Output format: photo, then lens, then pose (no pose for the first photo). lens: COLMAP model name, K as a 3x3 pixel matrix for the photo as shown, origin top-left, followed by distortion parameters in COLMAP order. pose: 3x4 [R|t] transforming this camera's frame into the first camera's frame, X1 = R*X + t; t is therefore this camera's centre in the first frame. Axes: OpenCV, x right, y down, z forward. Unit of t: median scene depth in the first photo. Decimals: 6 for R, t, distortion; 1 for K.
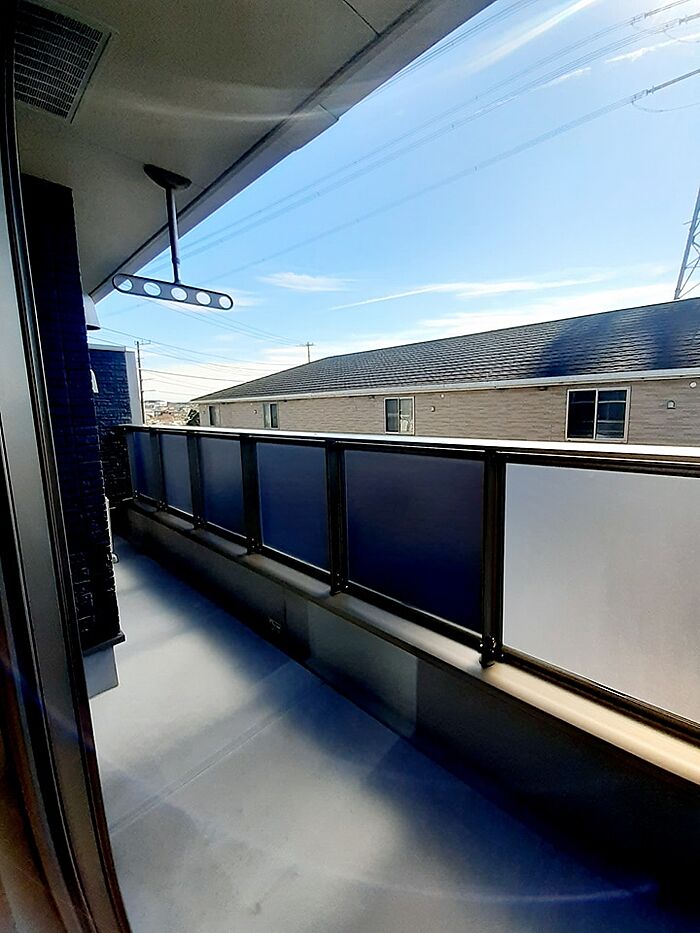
lens RADIAL K [[405.2, 0, 349.2], [0, 405.2, 471.2], [0, 0, 1]] dist [0.029759, 0.000232]
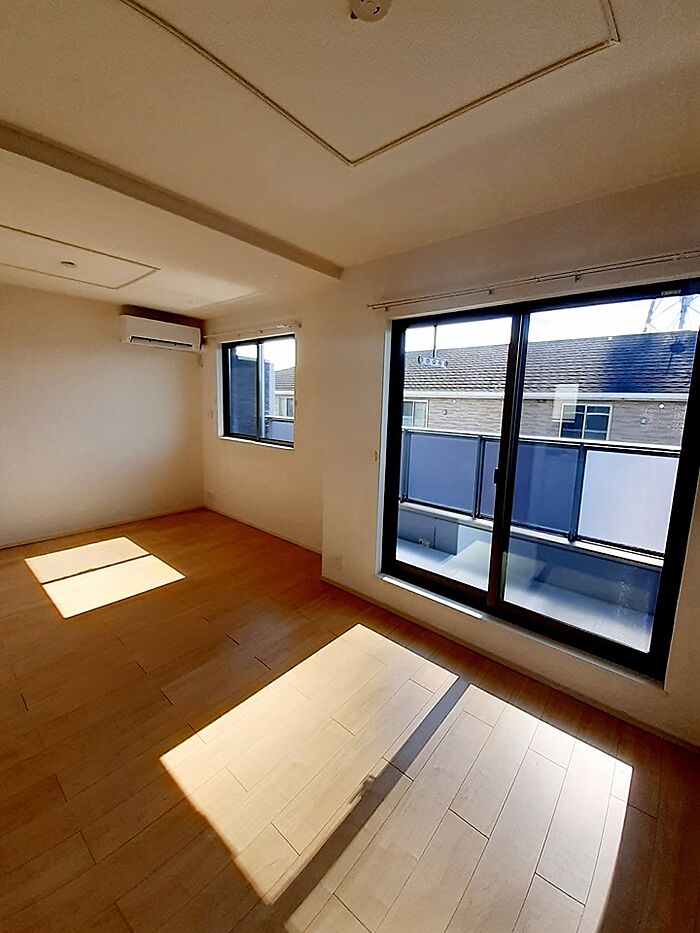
lens RADIAL K [[389.1, 0, 350.0], [0, 389.1, 466.5], [0, 0, 1]] dist [0.022941, -0.000108]
pose [[0.998072, 0.050118, 0.036602, -0.112903], [-0.050306, 0.998725, 0.004240, 0.013707], [-0.036343, -0.006073, 0.999321, -0.126294]]
